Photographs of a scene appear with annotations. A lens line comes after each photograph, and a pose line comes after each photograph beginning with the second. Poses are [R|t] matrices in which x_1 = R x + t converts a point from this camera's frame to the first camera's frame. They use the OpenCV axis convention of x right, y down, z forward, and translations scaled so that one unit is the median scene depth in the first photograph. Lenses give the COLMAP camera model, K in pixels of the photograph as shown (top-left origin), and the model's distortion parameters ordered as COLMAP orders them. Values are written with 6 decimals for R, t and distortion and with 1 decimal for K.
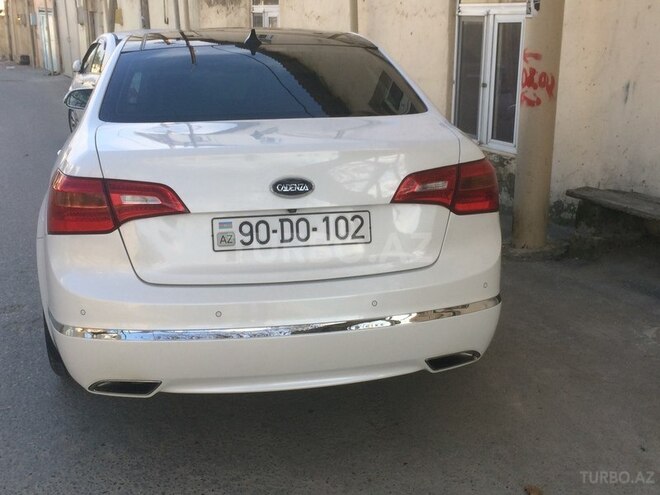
lens RADIAL K [[839.4, 0, 328.2], [0, 839.4, 243.9], [0, 0, 1]] dist [0.055647, -0.029017]
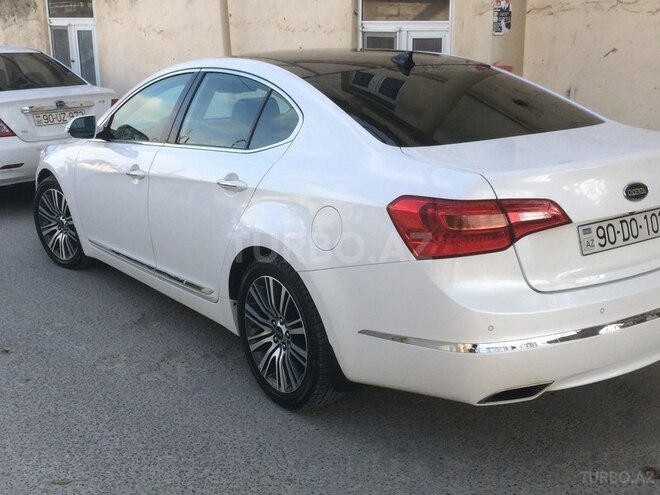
lens RADIAL K [[839.4, 0, 328.2], [0, 839.4, 243.9], [0, 0, 1]] dist [0.055647, -0.029017]
pose [[0.903967, -0.111828, 0.412721, -0.882400], [0.115168, 0.993203, 0.016864, -0.063029], [-0.411801, 0.032288, 0.910702, 0.127334]]
